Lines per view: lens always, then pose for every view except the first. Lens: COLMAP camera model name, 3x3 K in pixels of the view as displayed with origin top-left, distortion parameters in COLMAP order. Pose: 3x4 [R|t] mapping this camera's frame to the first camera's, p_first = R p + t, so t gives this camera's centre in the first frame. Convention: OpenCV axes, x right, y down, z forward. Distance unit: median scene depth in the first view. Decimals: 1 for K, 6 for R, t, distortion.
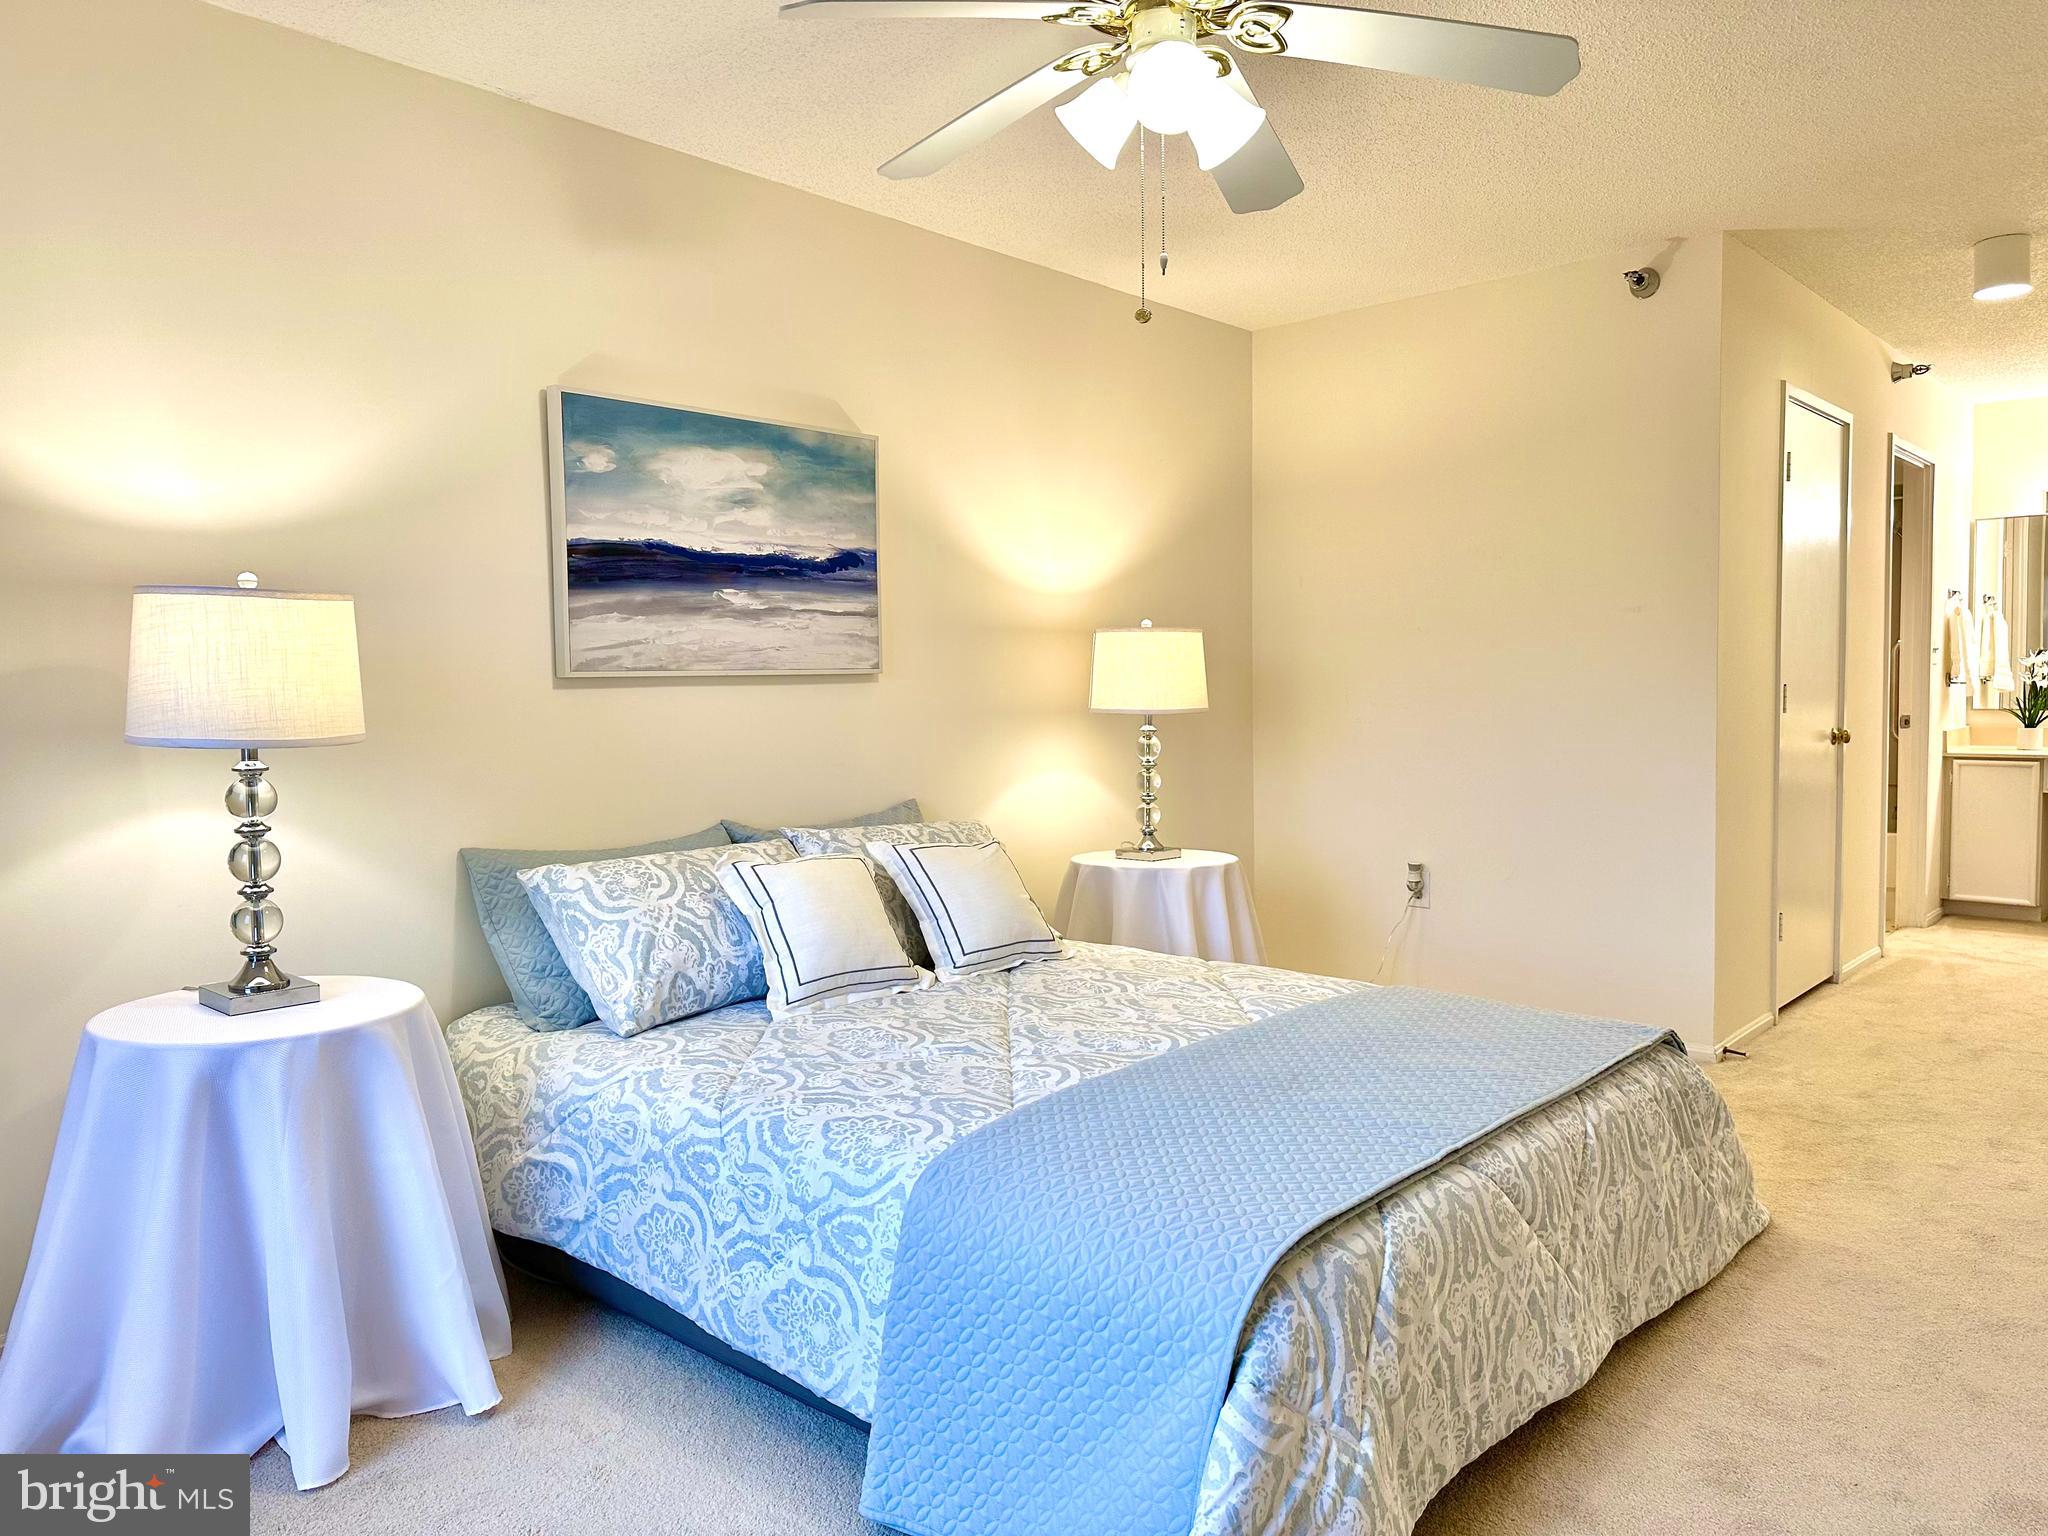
lens RADIAL K [[1429.4, 0, 1068.6], [0, 1429.4, 752.8], [0, 0, 1]] dist [0.079523, -0.098503]
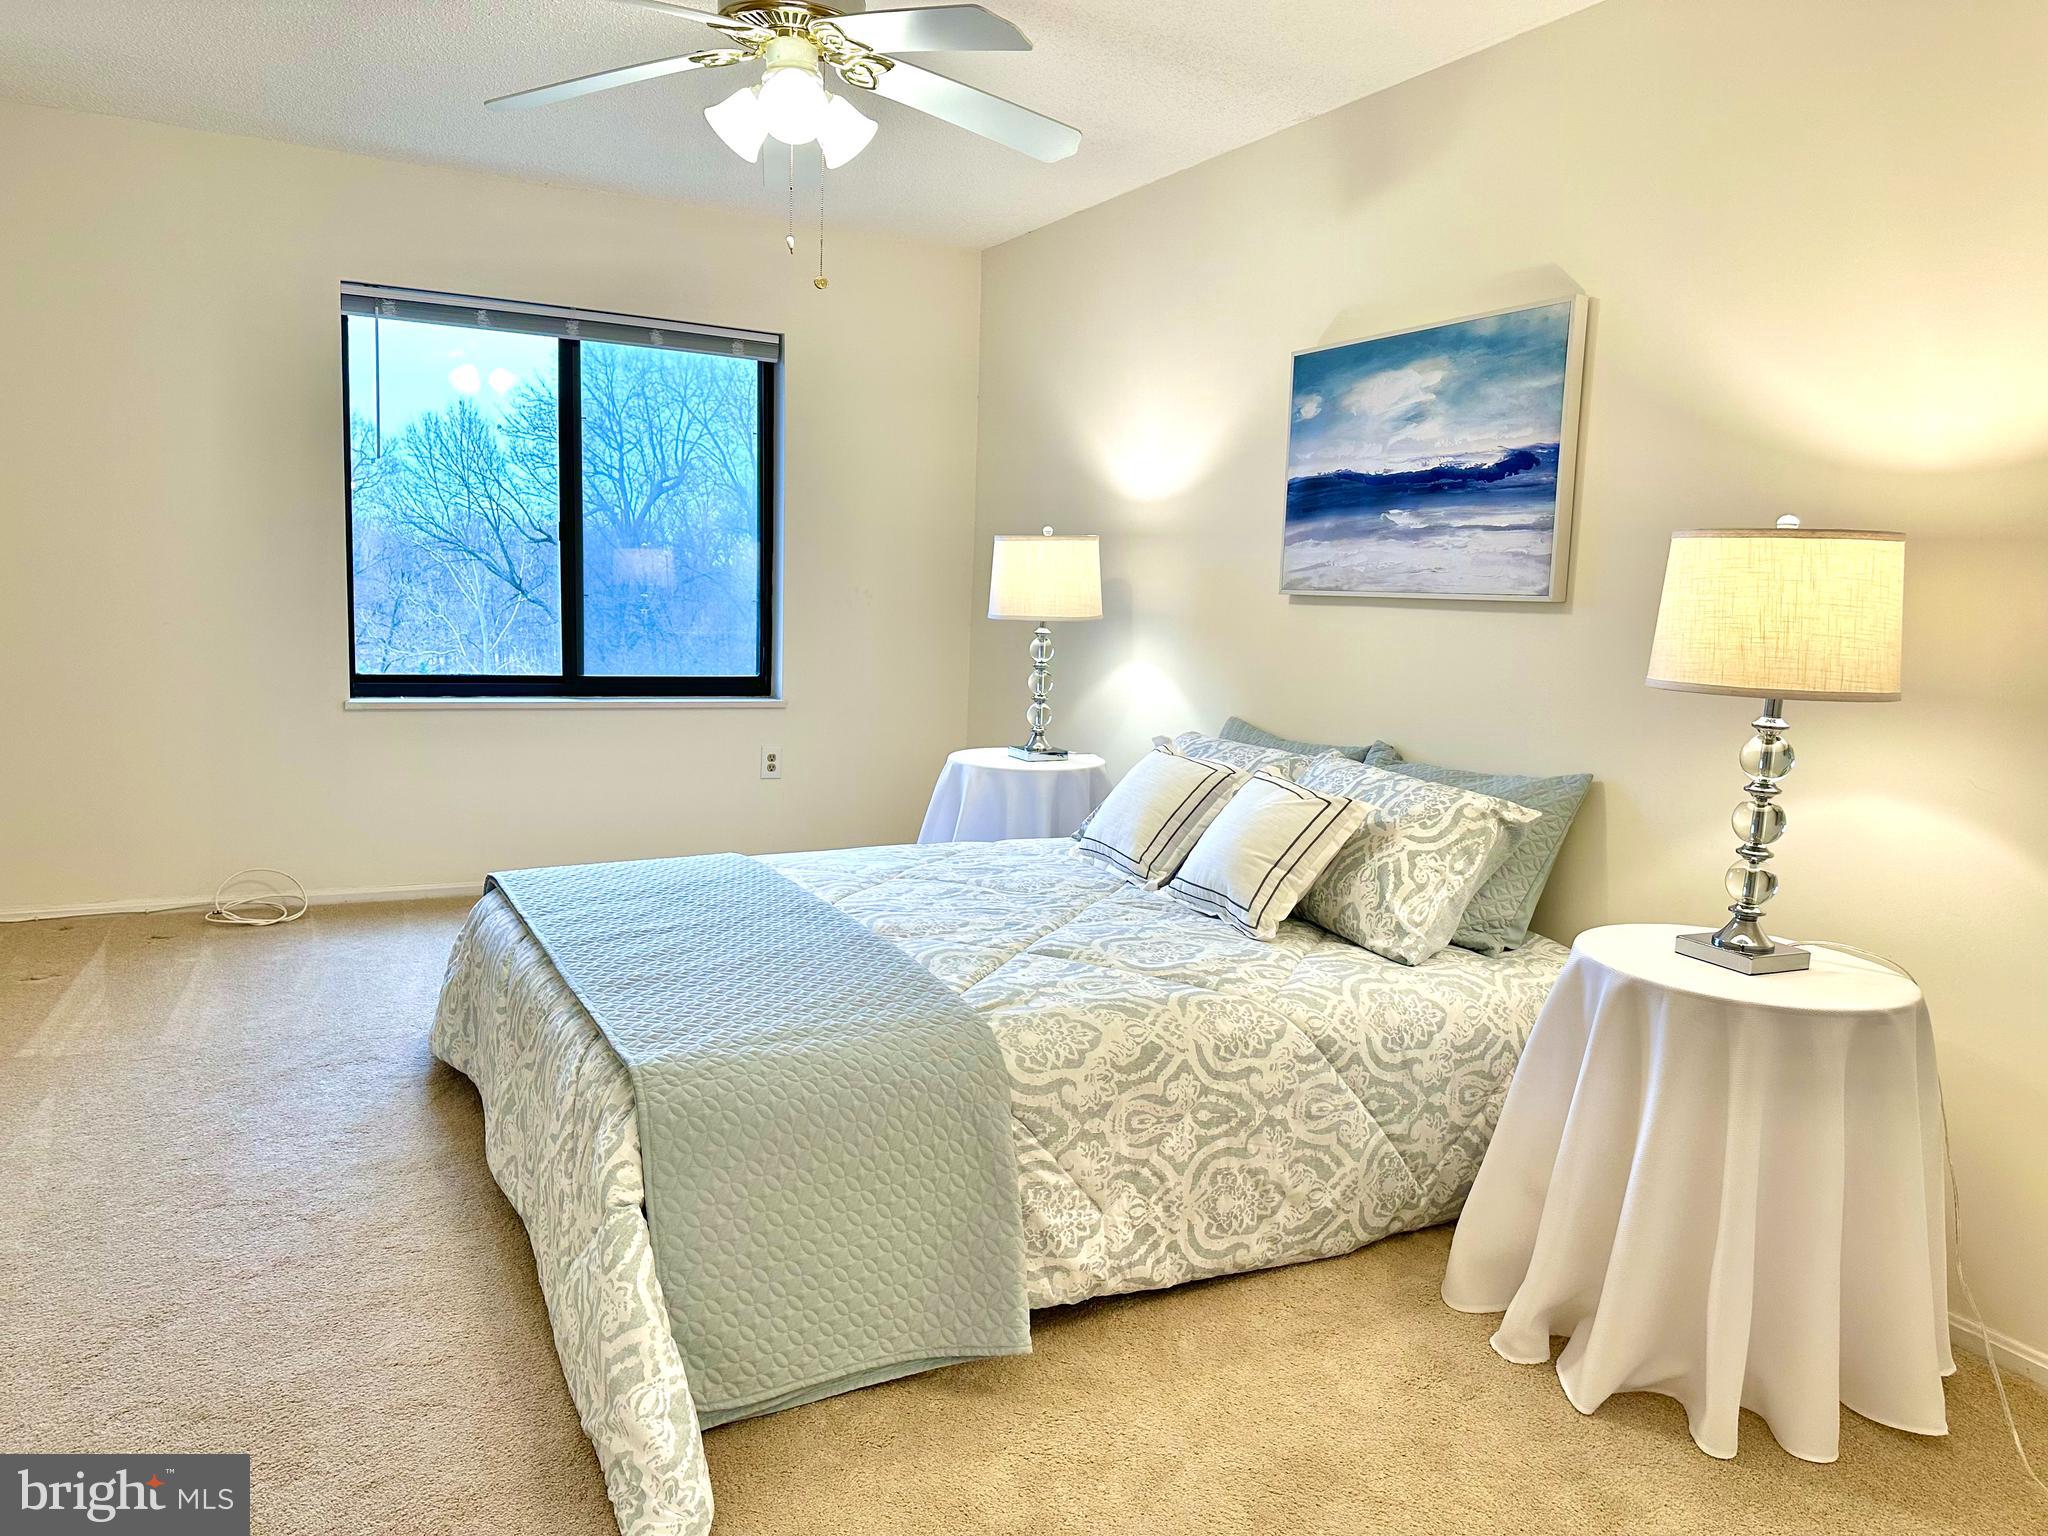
lens RADIAL K [[1429.4, 0, 1002.9], [0, 1429.4, 769.0], [0, 0, 1]] dist [0.079523, -0.098503]
pose [[-0.393918, 0.109735, -0.912571, 0.817834], [-0.090954, 0.983321, 0.157504, -0.071567], [0.914634, 0.145045, -0.377367, 1.181074]]
